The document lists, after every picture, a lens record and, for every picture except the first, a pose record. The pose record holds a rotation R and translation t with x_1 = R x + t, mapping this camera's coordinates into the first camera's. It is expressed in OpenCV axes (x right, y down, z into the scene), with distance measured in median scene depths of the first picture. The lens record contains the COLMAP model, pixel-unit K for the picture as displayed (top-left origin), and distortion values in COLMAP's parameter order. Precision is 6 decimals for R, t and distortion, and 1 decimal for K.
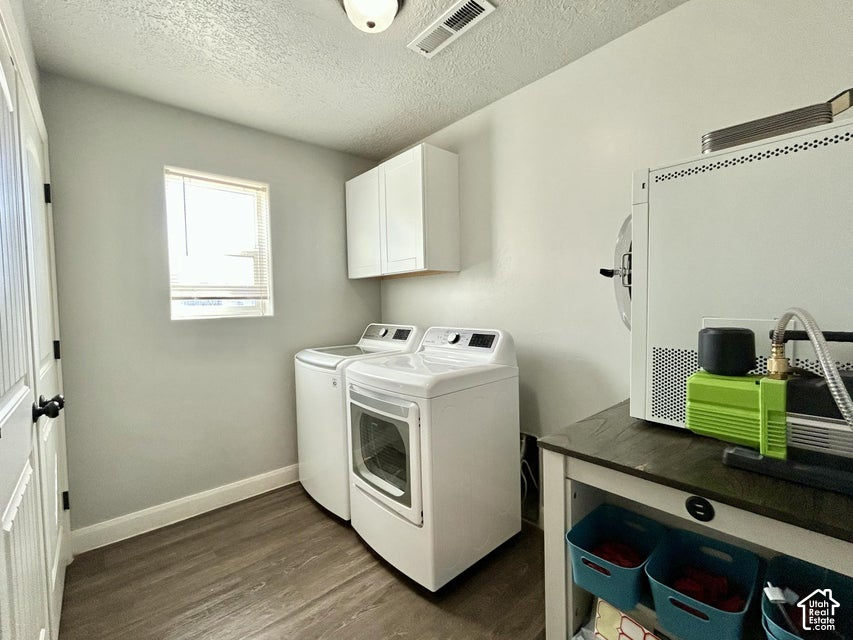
lens RADIAL K [[378.8, 0, 426.5], [0, 378.8, 320.0], [0, 0, 1]] dist [0.000009, -0.000001]
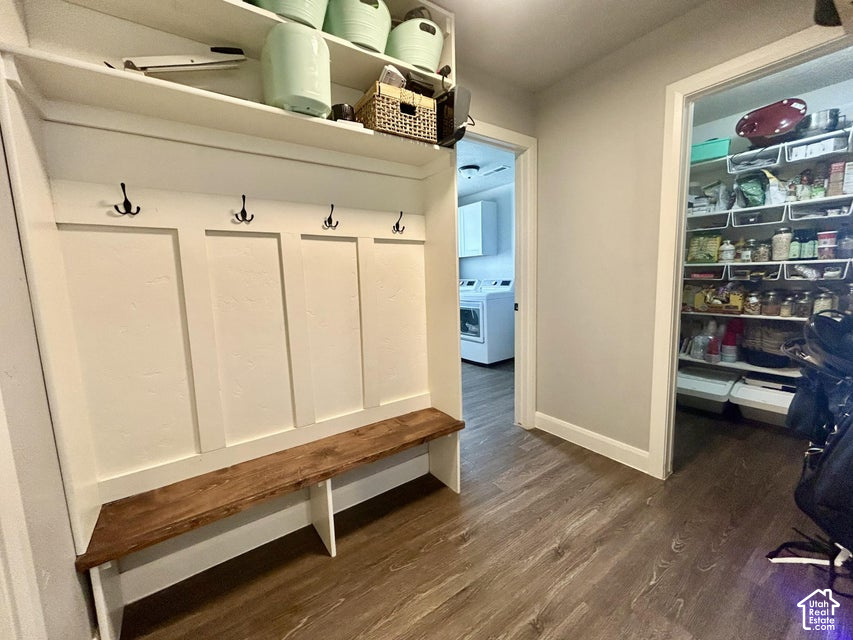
lens RADIAL K [[359.6, 0, 426.5], [0, 359.6, 320.0], [0, 0, 1]] dist [0.000674, -0.000104]
pose [[0.995364, 0.001728, -0.096168, -0.143970], [0.006023, 0.996757, 0.080248, 0.097255], [0.095995, -0.080455, 0.992125, -1.398167]]
